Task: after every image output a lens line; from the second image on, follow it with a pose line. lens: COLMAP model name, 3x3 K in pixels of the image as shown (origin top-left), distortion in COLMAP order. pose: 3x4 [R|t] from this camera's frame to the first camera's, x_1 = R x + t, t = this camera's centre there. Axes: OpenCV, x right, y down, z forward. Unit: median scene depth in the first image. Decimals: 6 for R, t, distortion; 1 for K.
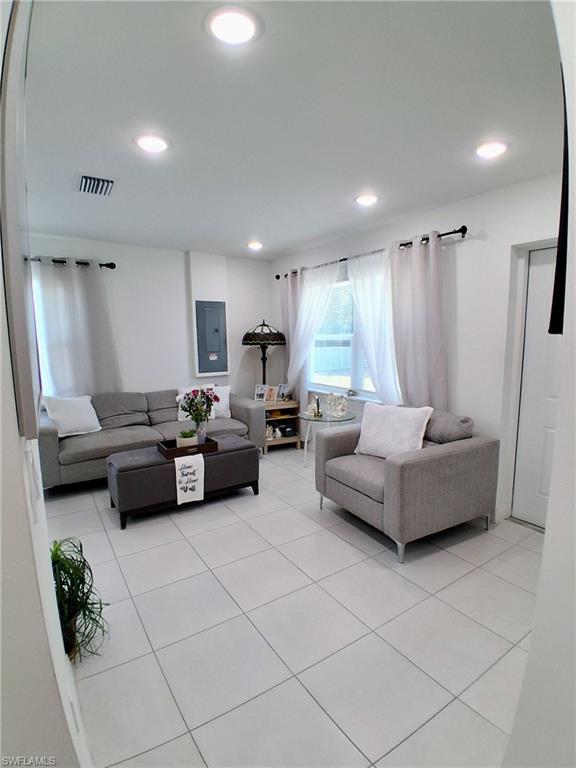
lens RADIAL K [[379.6, 0, 287.7], [0, 379.6, 389.1], [0, 0, 1]] dist [0.007493, -0.047977]
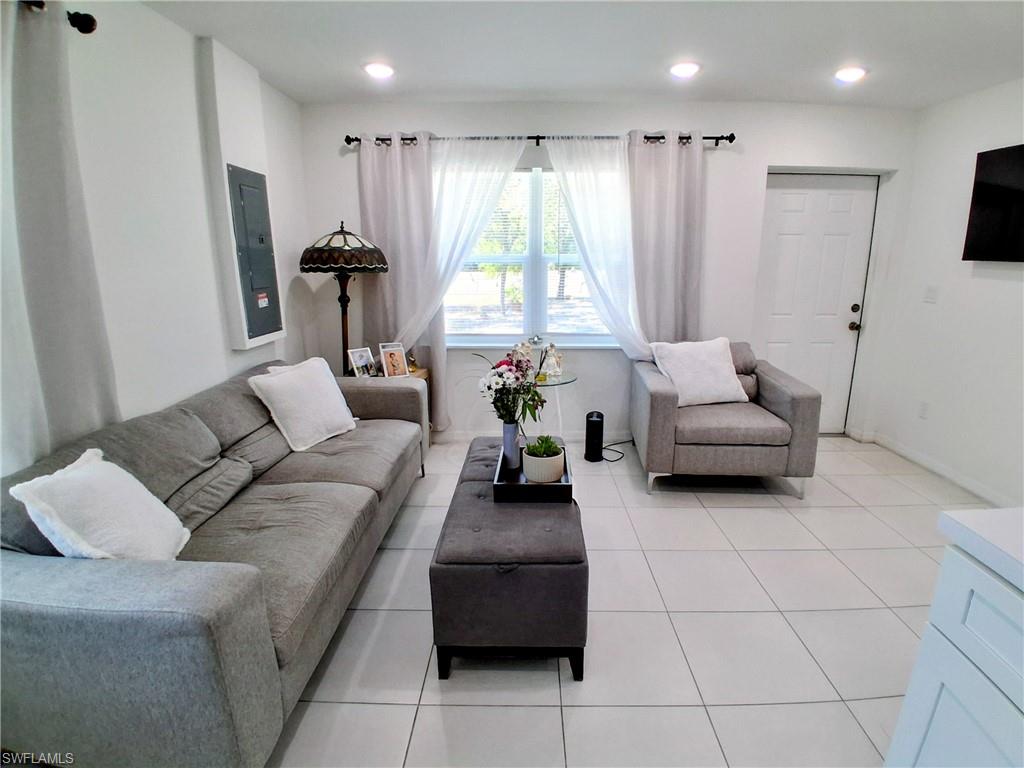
lens RADIAL K [[506.1, 0, 518.1], [0, 506.1, 383.0], [0, 0, 1]] dist [0.007493, -0.047977]
pose [[0.567755, -0.183633, 0.802454, -0.621120], [0.108883, 0.982989, 0.147909, -0.053091], [-0.815965, 0.003397, 0.578091, 0.494983]]
